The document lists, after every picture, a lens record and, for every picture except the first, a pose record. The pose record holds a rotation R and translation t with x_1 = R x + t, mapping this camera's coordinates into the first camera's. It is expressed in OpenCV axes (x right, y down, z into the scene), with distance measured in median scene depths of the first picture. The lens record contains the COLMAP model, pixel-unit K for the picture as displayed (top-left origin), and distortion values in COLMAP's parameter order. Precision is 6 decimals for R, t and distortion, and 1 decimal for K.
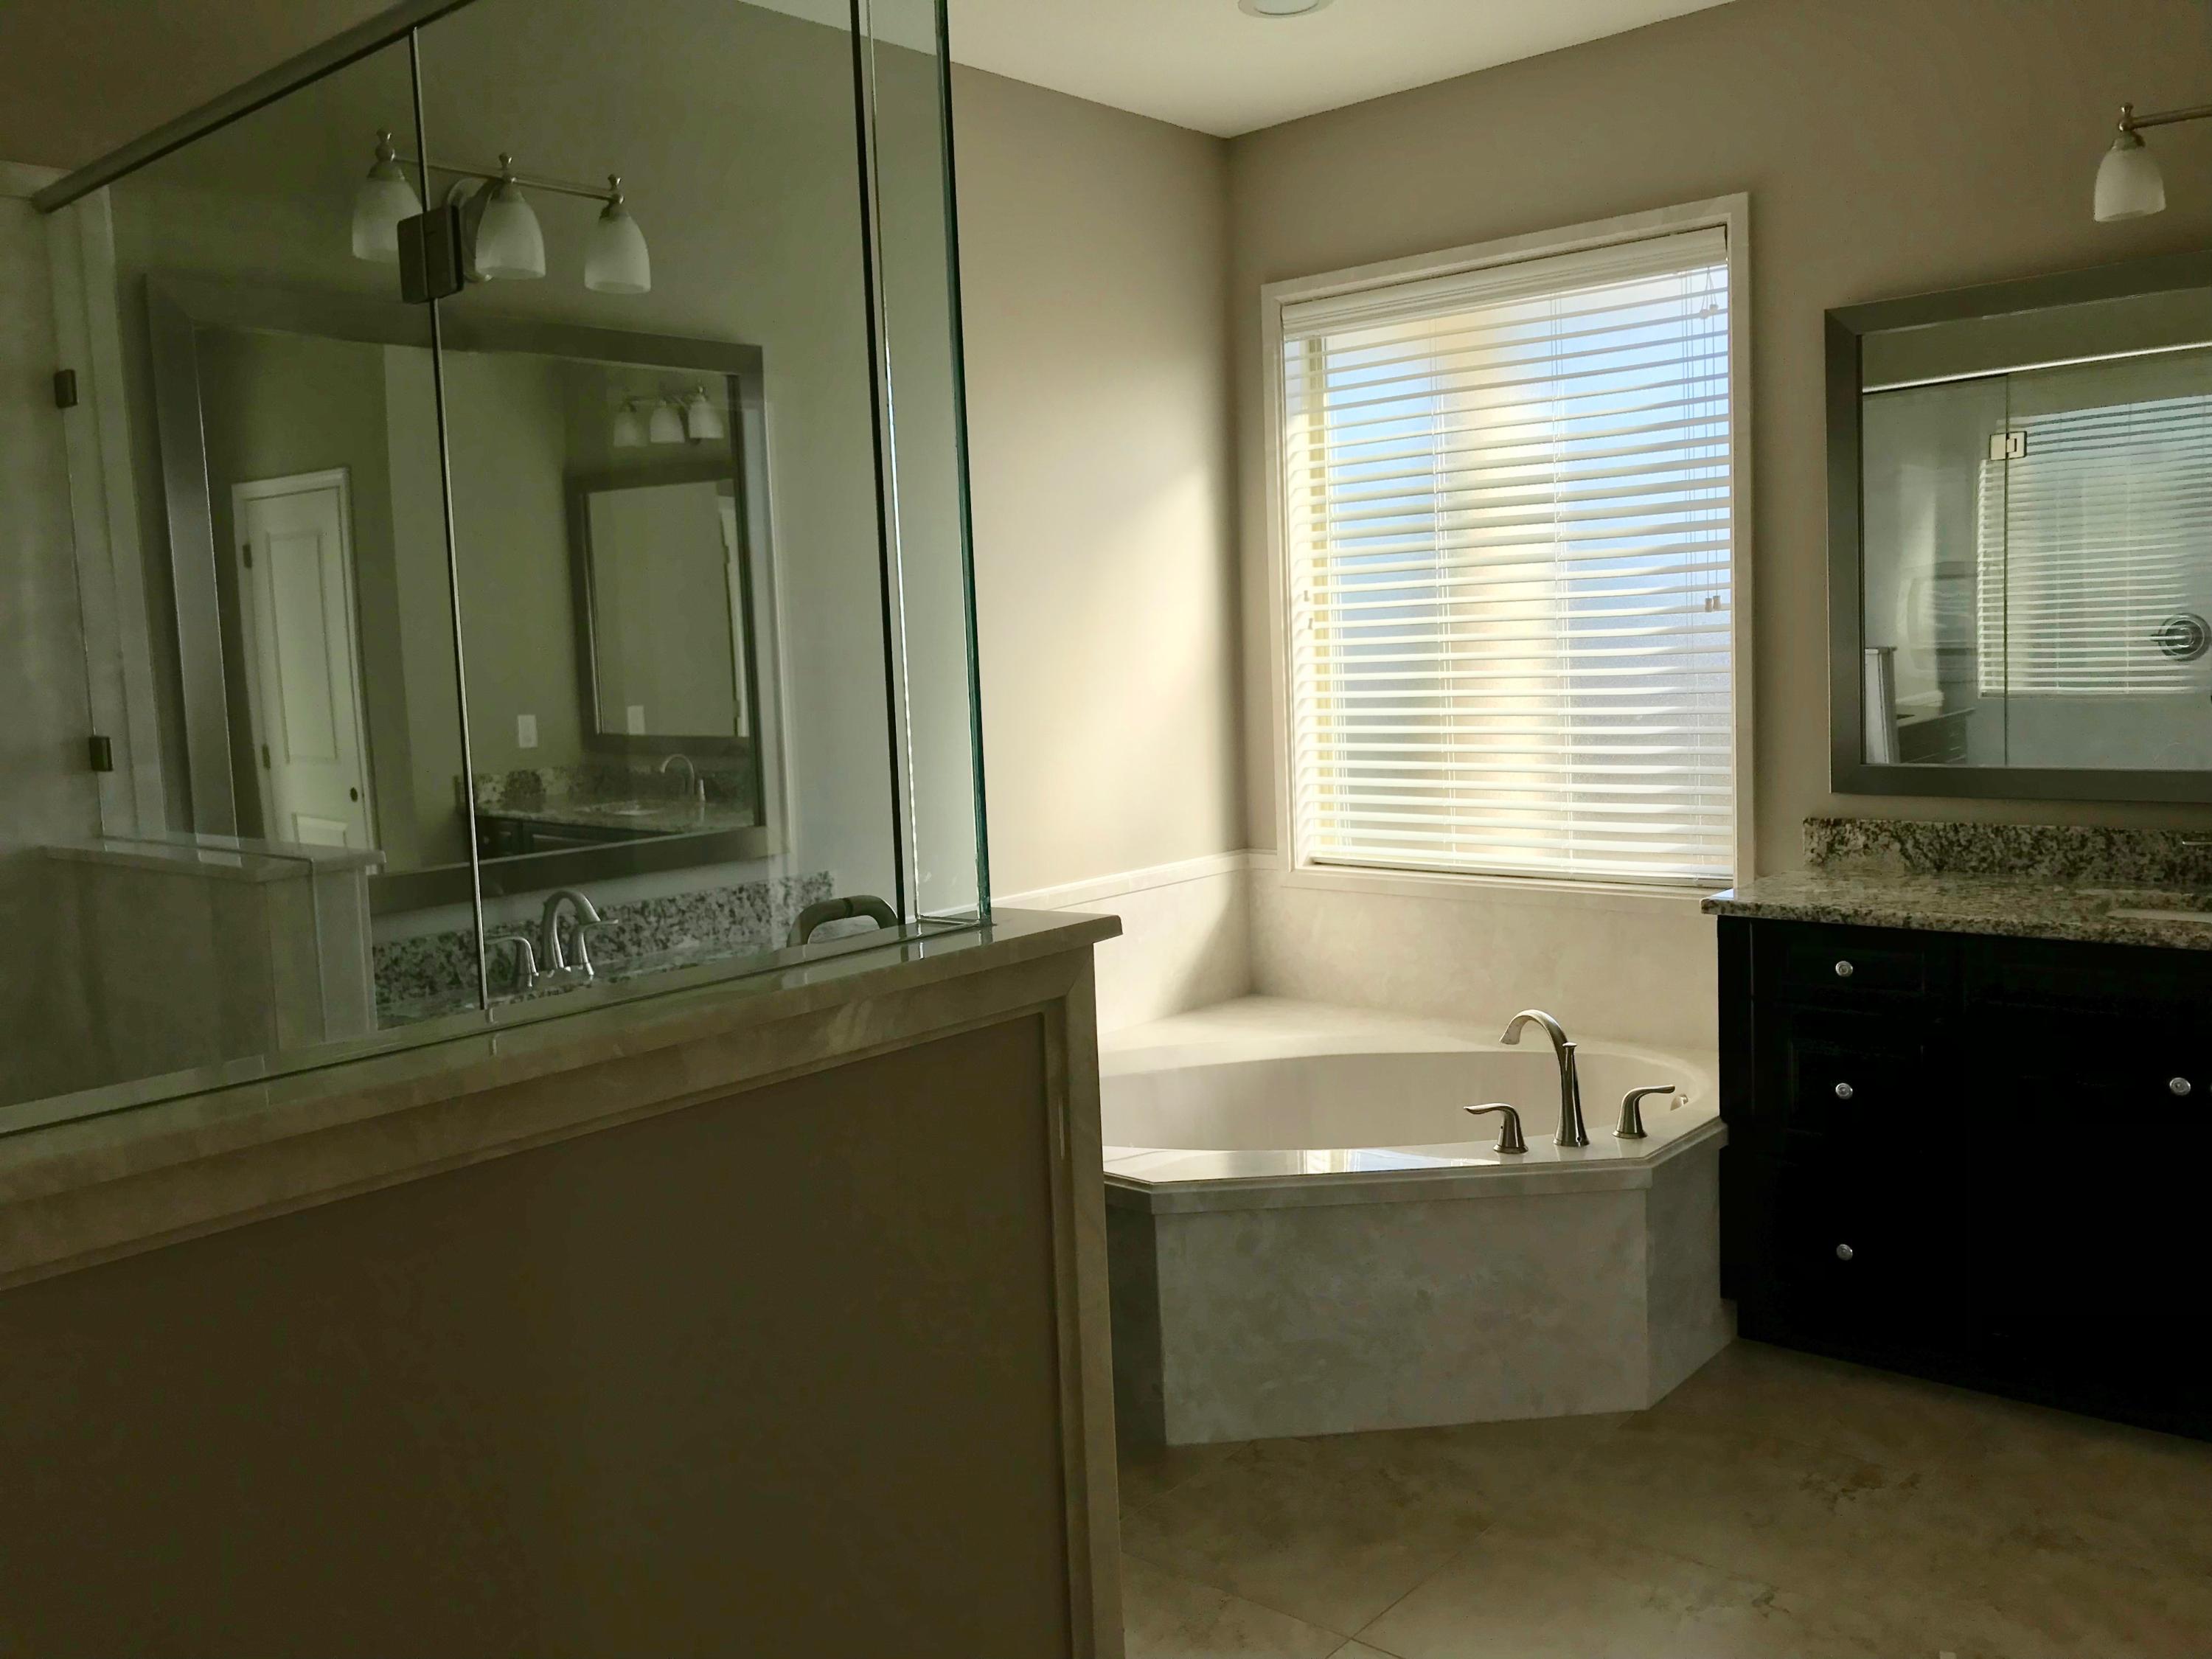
lens RADIAL K [[1792.8, 0, 1097.5], [0, 1792.8, 815.5], [0, 0, 1]] dist [0.022525, -0.055333]
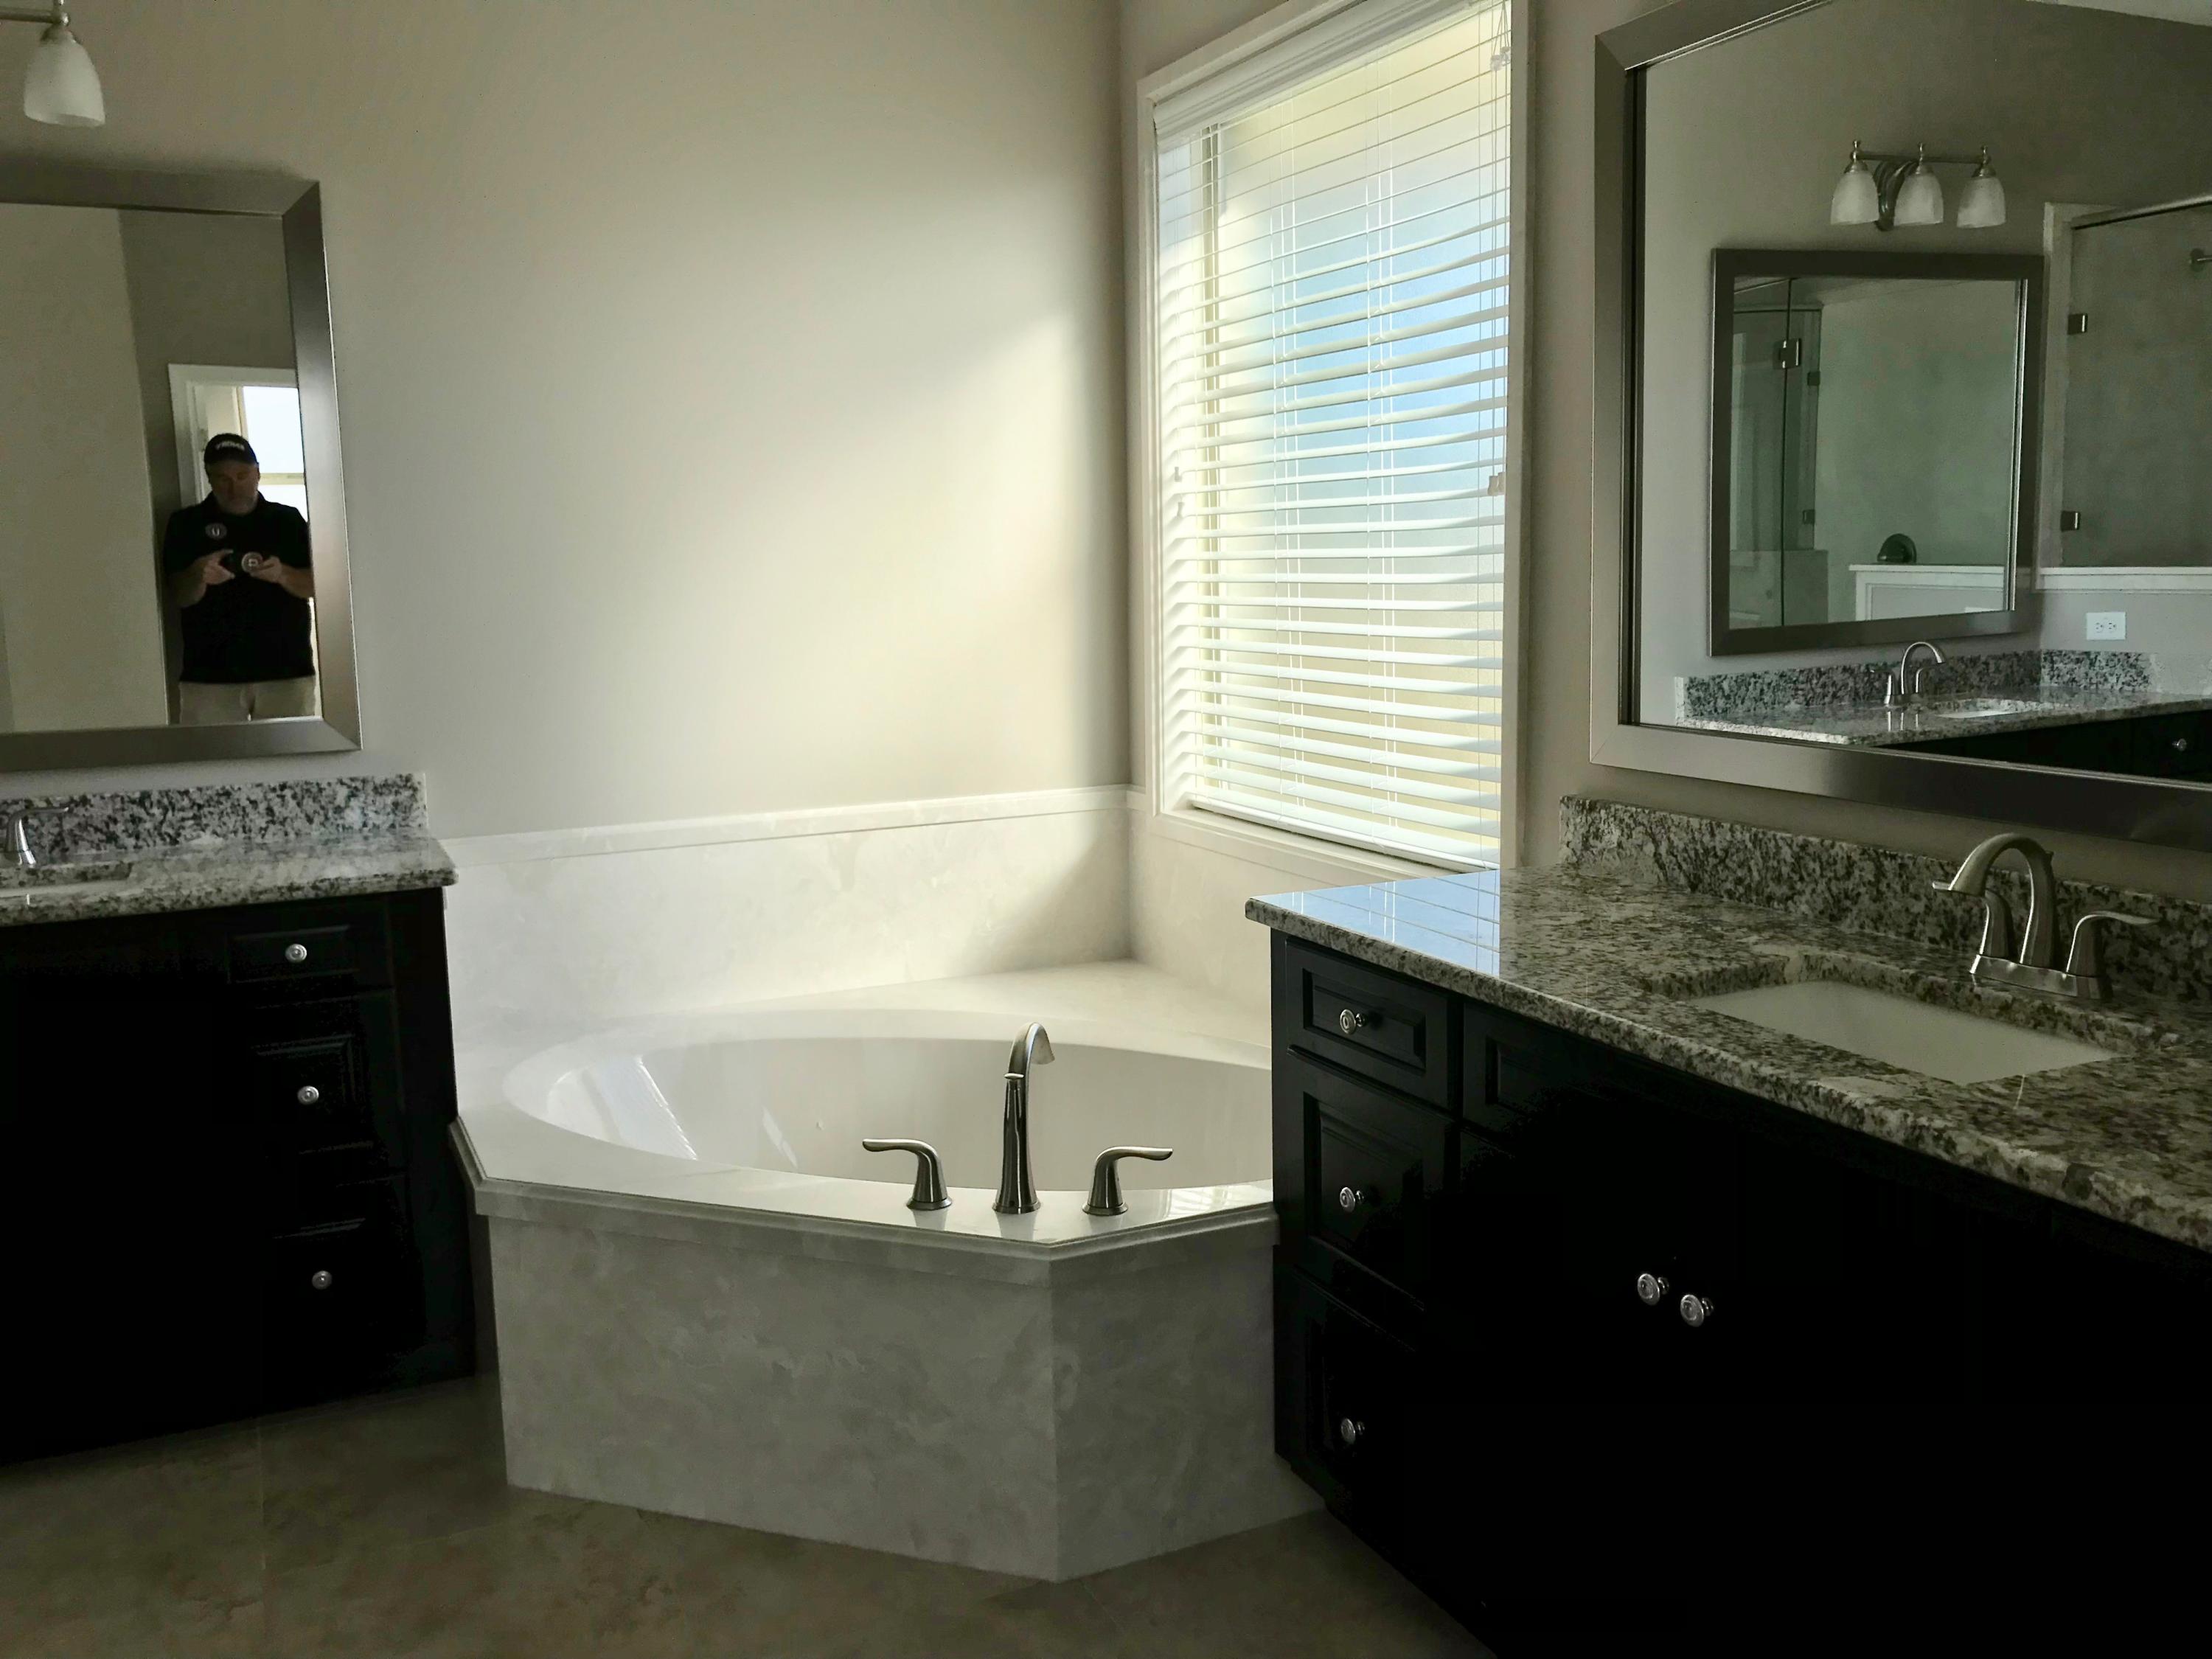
lens RADIAL K [[1792.8, 0, 1096.9], [0, 1792.8, 828.8], [0, 0, 1]] dist [0.022525, -0.055333]
pose [[0.918682, 0.082183, -0.386354, 0.551258], [-0.058602, 0.995649, 0.072444, -0.028624], [0.390627, -0.043911, 0.919501, 0.327404]]
